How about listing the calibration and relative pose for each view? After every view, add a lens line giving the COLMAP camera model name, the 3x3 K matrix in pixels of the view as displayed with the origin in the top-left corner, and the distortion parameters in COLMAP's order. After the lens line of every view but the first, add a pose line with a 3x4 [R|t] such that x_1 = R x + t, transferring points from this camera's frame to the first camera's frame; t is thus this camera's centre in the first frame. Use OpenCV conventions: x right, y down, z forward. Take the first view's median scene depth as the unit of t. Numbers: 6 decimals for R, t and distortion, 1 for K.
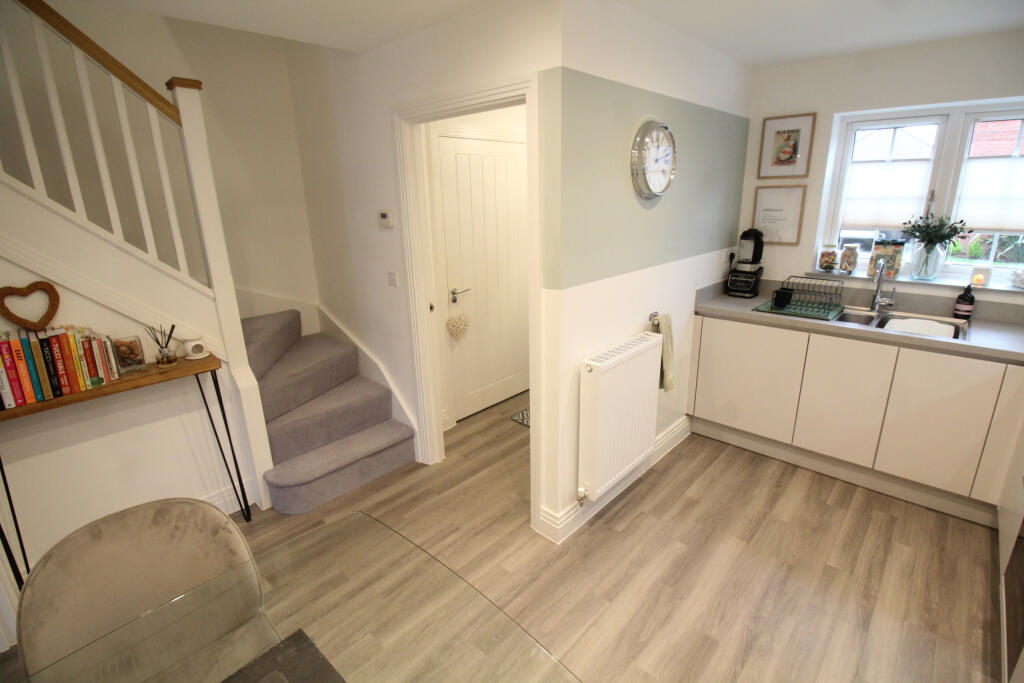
lens RADIAL K [[474.2, 0, 514.8], [0, 474.2, 334.3], [0, 0, 1]] dist [0.001055, -0.014227]
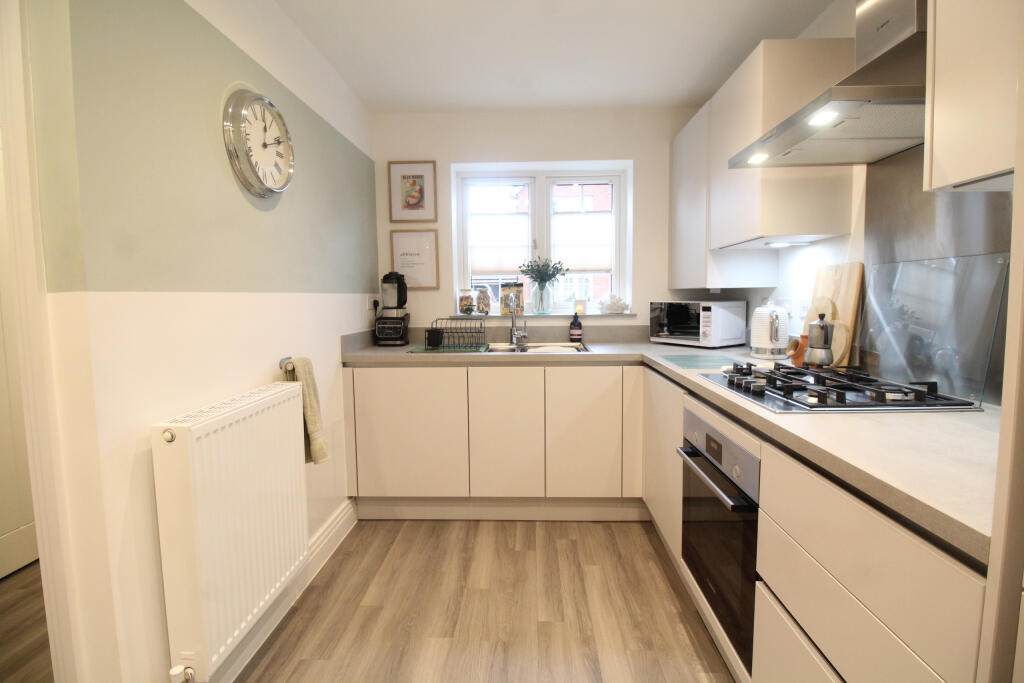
lens RADIAL K [[474.2, 0, 514.8], [0, 474.2, 334.3], [0, 0, 1]] dist [0.001055, -0.014227]
pose [[0.751342, -0.040631, 0.658661, 0.078144], [0.181301, 0.972405, -0.146827, 0.085846], [-0.634520, 0.229733, 0.737975, 0.228953]]
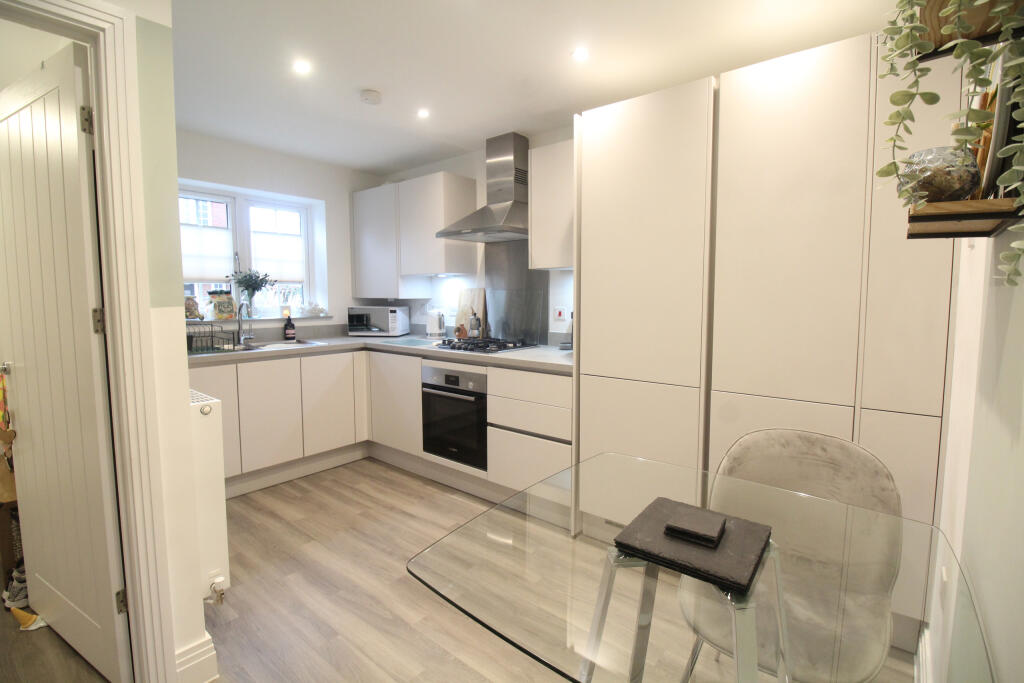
lens RADIAL K [[474.2, 0, 514.8], [0, 474.2, 334.3], [0, 0, 1]] dist [0.001055, -0.014227]
pose [[-0.072463, -0.061375, 0.995481, -0.502126], [0.281207, 0.956354, 0.079432, 0.025541], [-0.956907, 0.285692, -0.052041, 0.402188]]
